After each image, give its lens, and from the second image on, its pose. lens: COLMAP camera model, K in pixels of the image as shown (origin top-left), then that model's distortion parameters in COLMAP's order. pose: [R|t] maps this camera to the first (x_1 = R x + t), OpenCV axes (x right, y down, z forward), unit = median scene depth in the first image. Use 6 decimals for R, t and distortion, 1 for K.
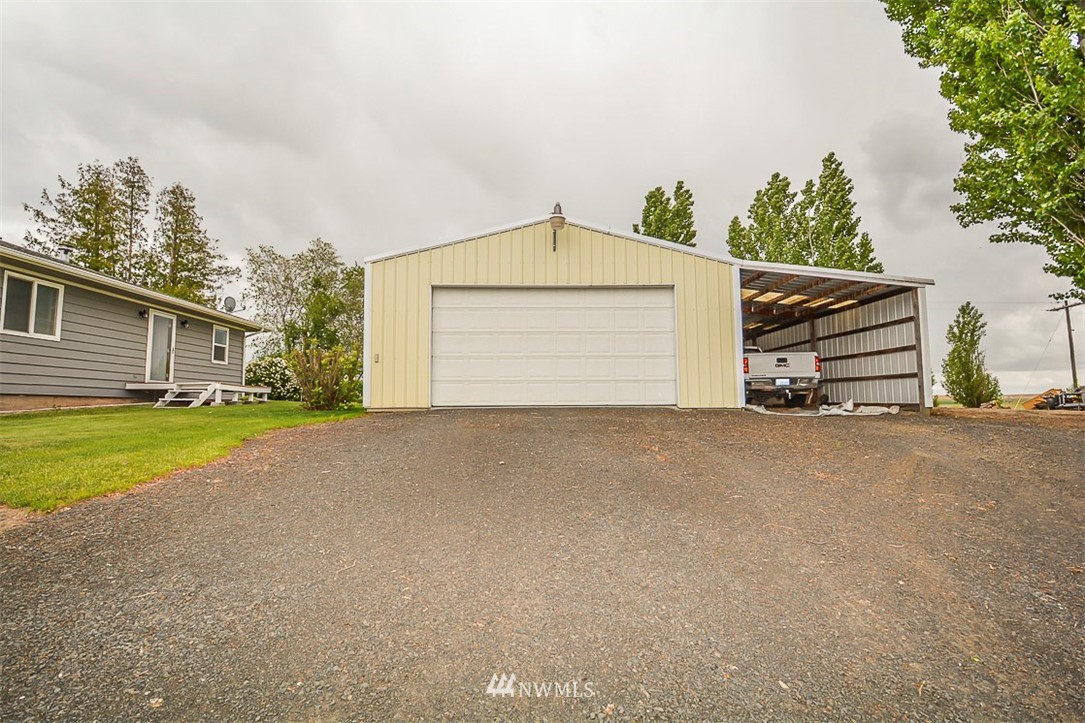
lens RADIAL K [[486.2, 0, 541.6], [0, 486.2, 369.5], [0, 0, 1]] dist [0.000248, -0.017165]
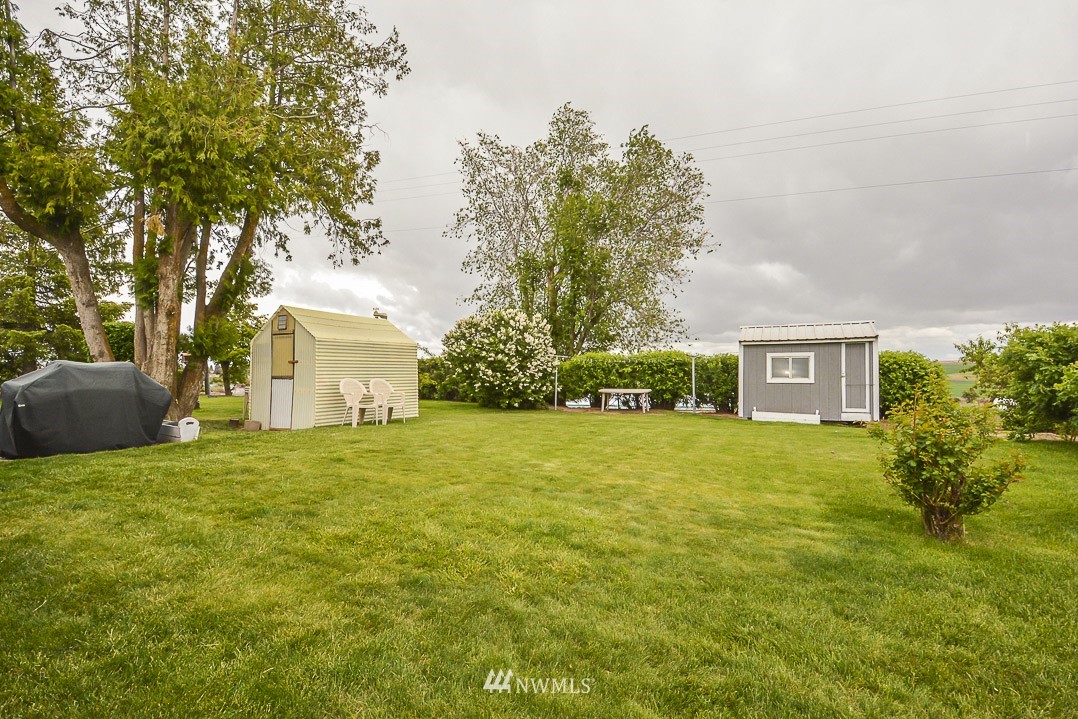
lens RADIAL K [[483.0, 0, 538.1], [0, 483.0, 367.5], [0, 0, 1]] dist [0.000248, -0.017165]
pose [[0.903634, 0.000064, -0.428306, -0.400021], [0.031702, 0.997247, 0.067032, 0.003111], [0.427131, -0.074150, 0.901144, 0.735714]]
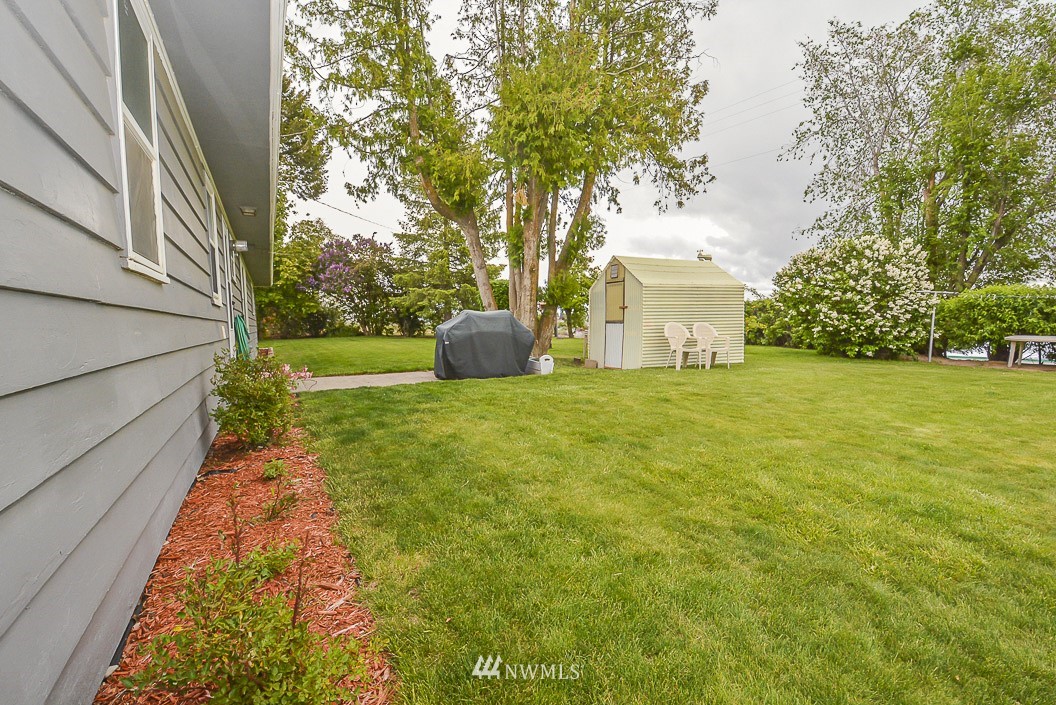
lens RADIAL K [[482.6, 0, 527.9], [0, 482.6, 360.3], [0, 0, 1]] dist [0.001975, -0.019228]
pose [[0.459187, 0.074264, -0.885230, -0.406280], [0.084491, 0.988331, 0.126741, 0.003646], [0.884312, -0.132991, 0.447554, 0.731508]]
